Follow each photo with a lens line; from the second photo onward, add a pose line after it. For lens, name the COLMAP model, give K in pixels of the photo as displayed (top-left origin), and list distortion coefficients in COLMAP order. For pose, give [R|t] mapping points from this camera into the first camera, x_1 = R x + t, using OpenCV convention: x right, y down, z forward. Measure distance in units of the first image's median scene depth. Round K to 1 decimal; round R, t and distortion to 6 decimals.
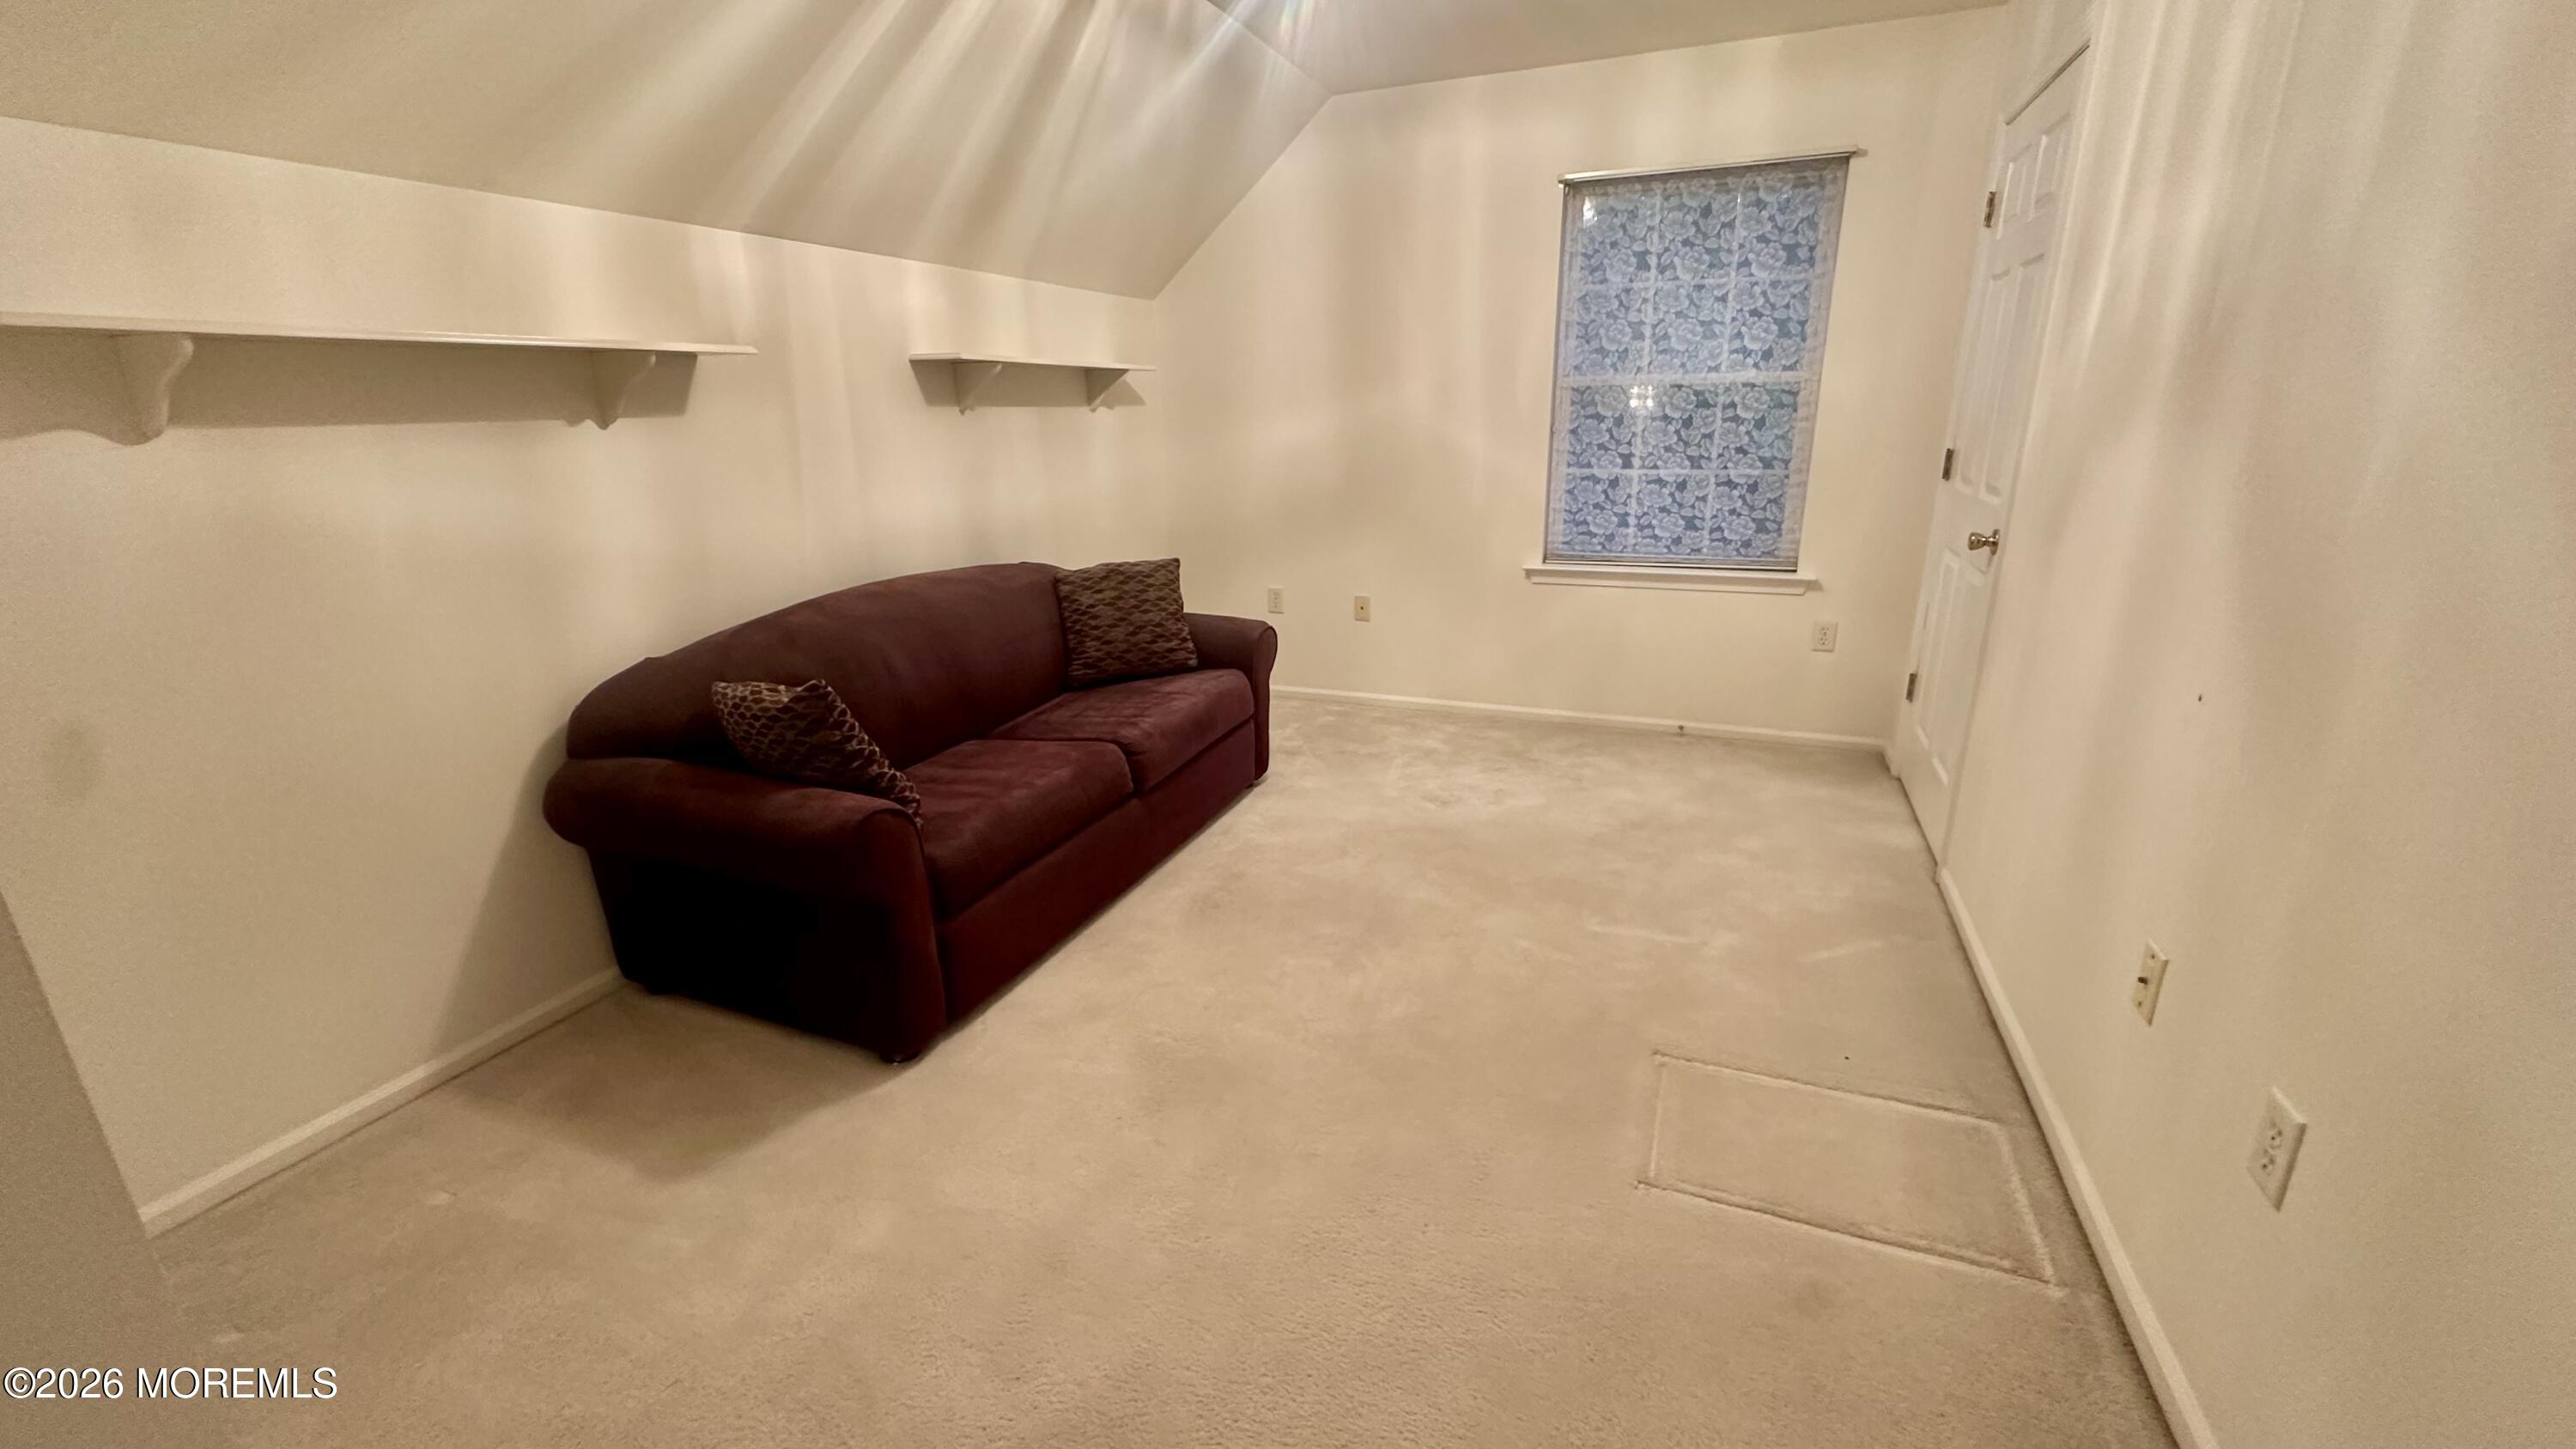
lens RADIAL K [[1035.2, 0, 1297.8], [0, 1035.2, 716.2], [0, 0, 1]] dist [-0.008793, 0.000222]
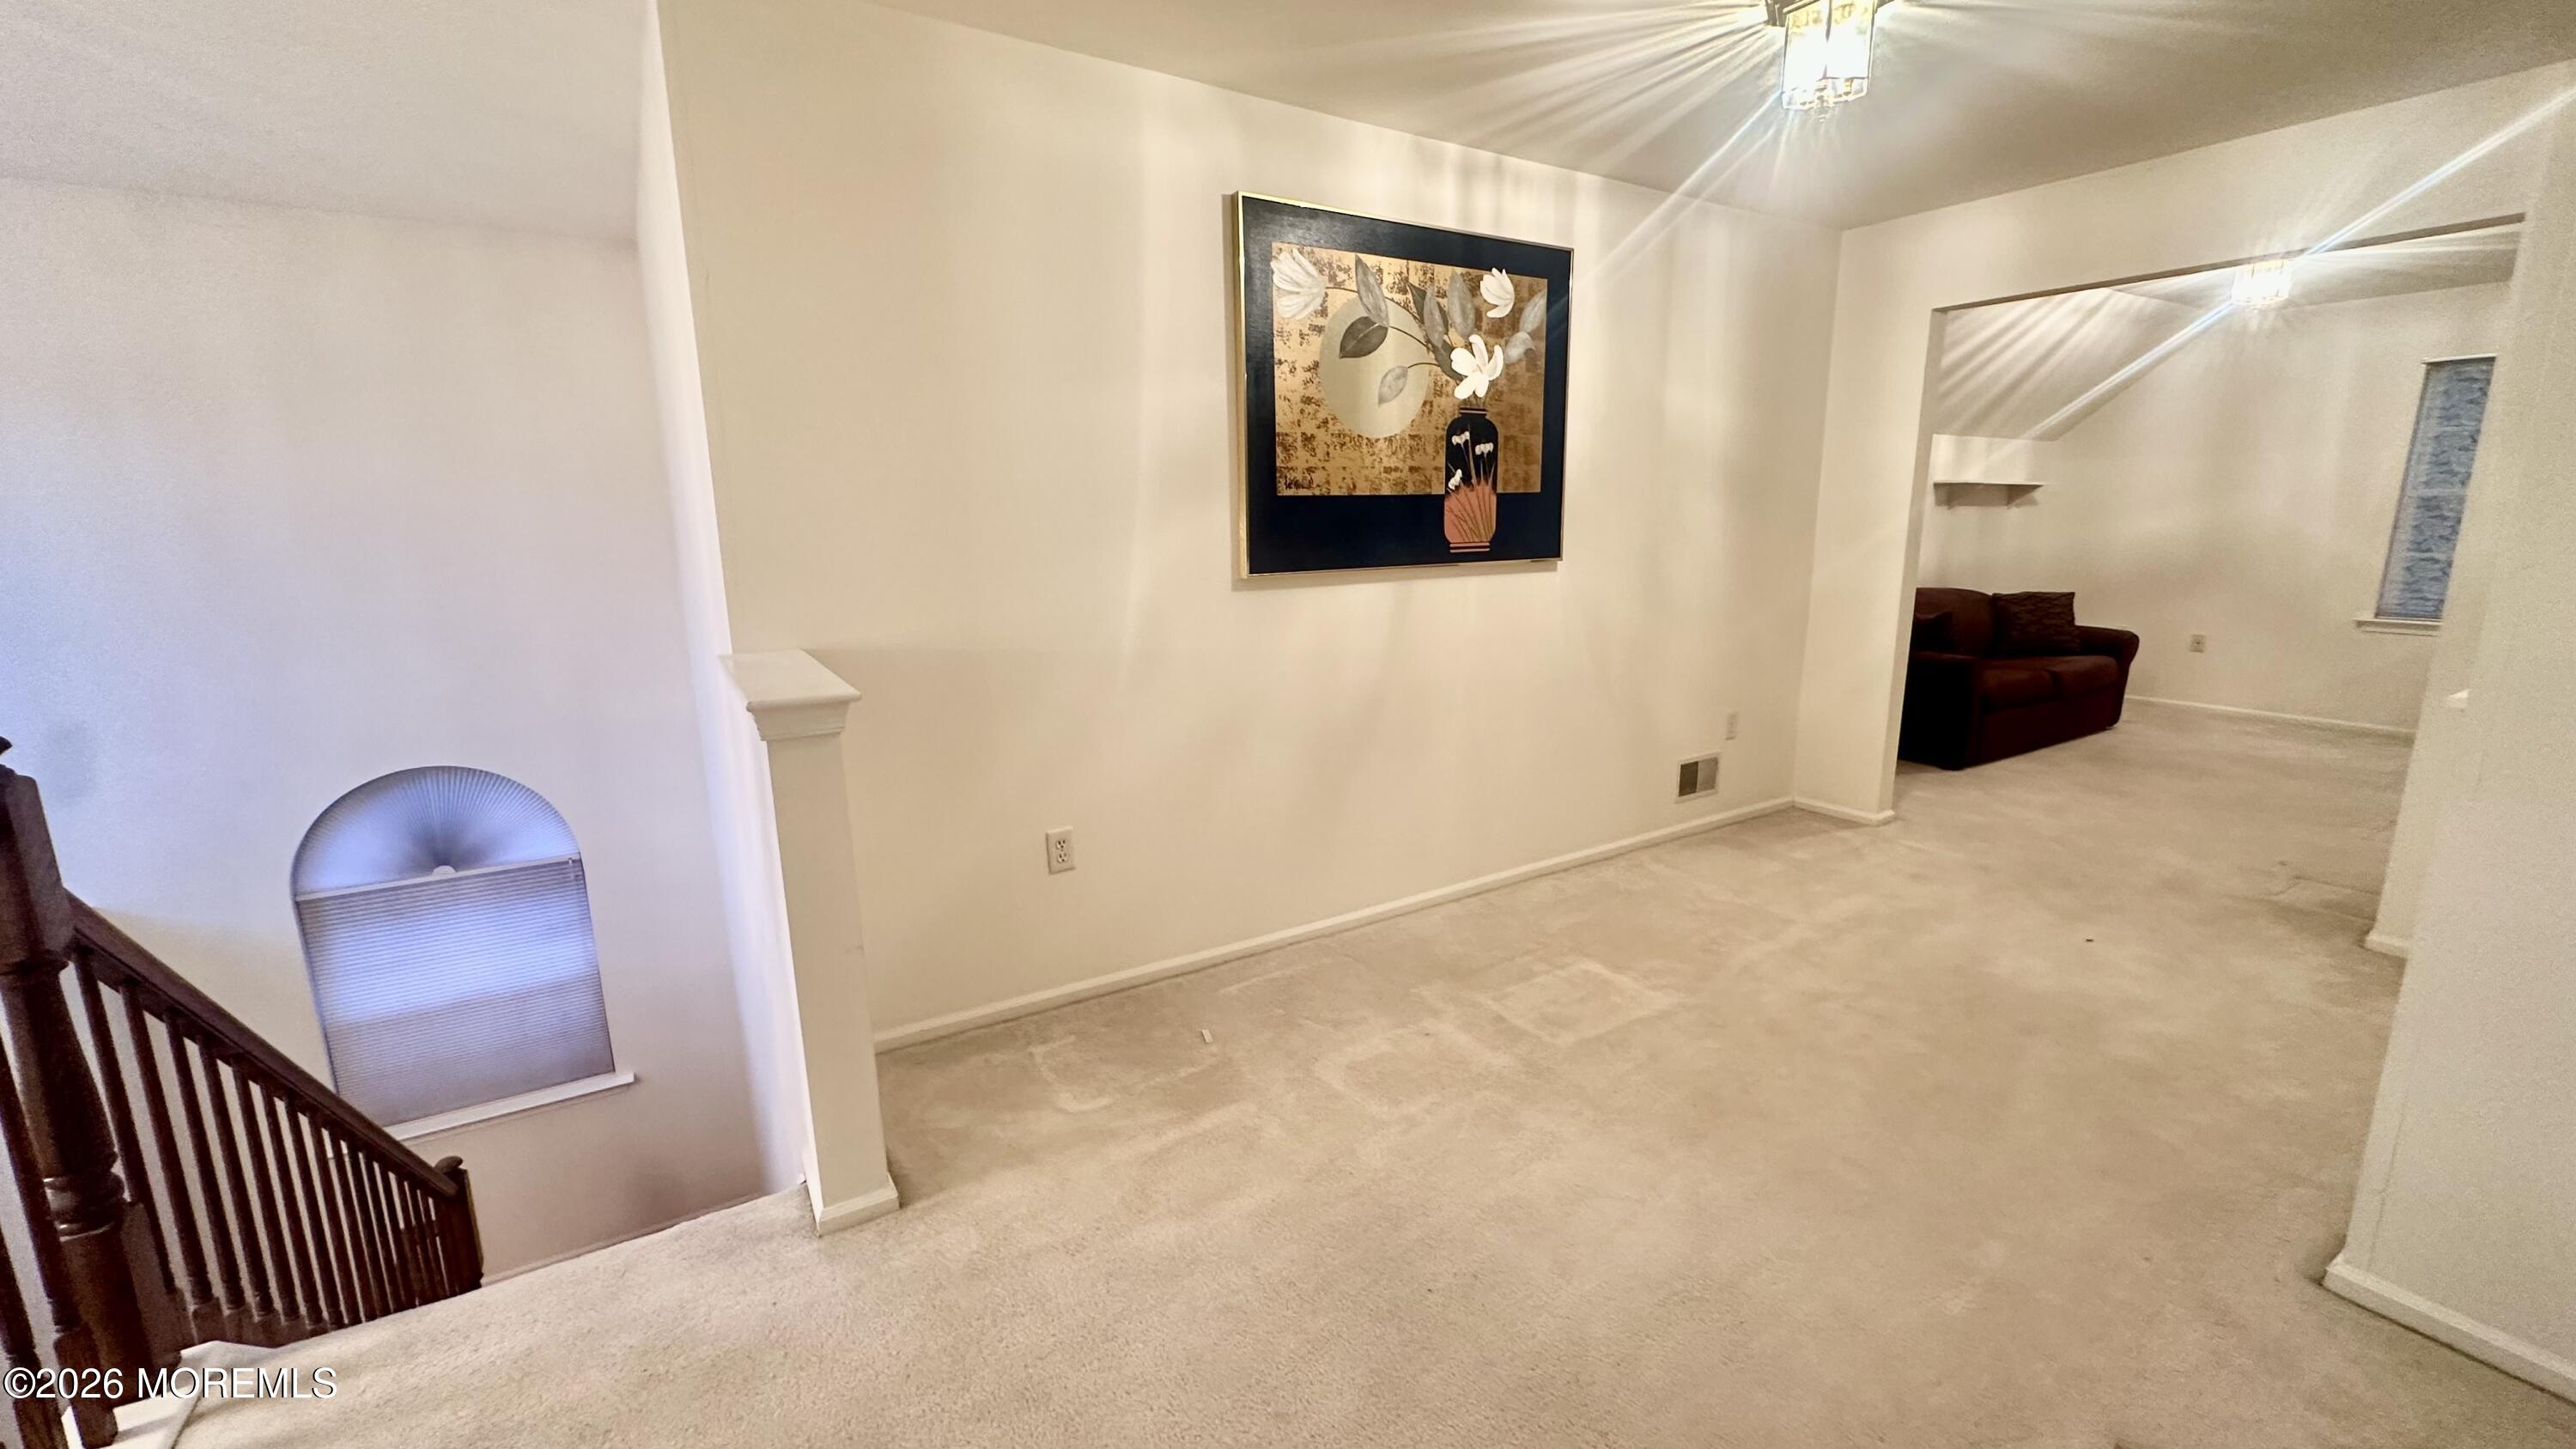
lens RADIAL K [[1029.3, 0, 1289.2], [0, 1029.3, 714.7], [0, 0, 1]] dist [0.000677, 0.000153]
pose [[0.811632, 0.124842, -0.570673, -0.156732], [-0.177601, 0.983389, -0.037462, 0.316488], [0.556517, 0.131758, 0.820322, -1.022779]]
